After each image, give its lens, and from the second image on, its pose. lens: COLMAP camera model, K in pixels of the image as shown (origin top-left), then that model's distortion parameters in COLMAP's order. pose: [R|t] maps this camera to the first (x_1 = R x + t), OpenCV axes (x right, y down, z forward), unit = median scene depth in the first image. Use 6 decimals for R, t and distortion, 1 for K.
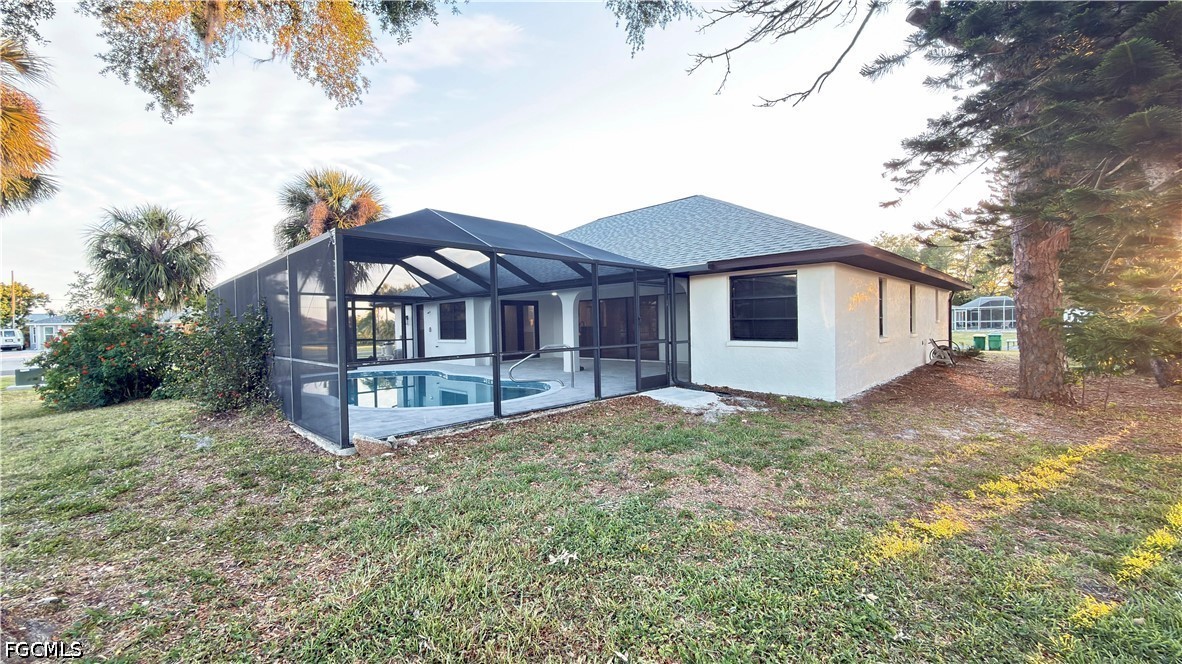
lens RADIAL K [[471.7, 0, 591.5], [0, 471.7, 335.7], [0, 0, 1]] dist [0.002951, 0.000092]
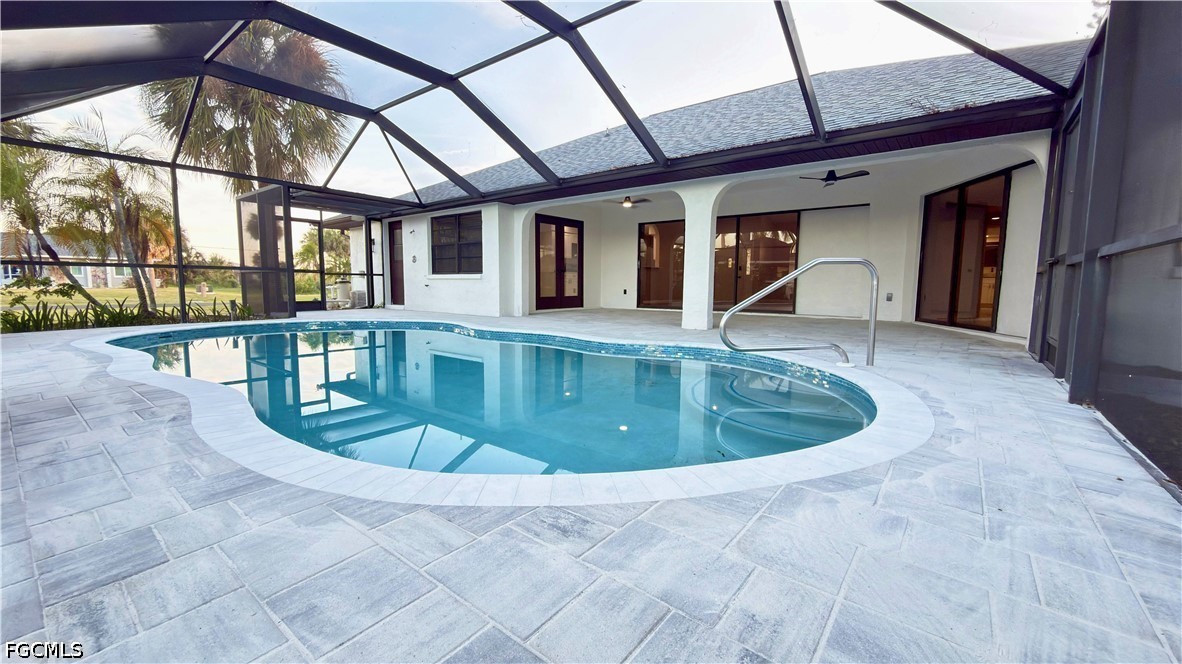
lens RADIAL K [[471.7, 0, 589.4], [0, 471.7, 329.0], [0, 0, 1]] dist [0.002951, 0.000092]
pose [[0.994213, 0.021992, 0.105149, -0.170957], [-0.029329, 0.997203, 0.068752, 0.030628], [-0.103343, -0.071438, 0.992077, 0.332477]]
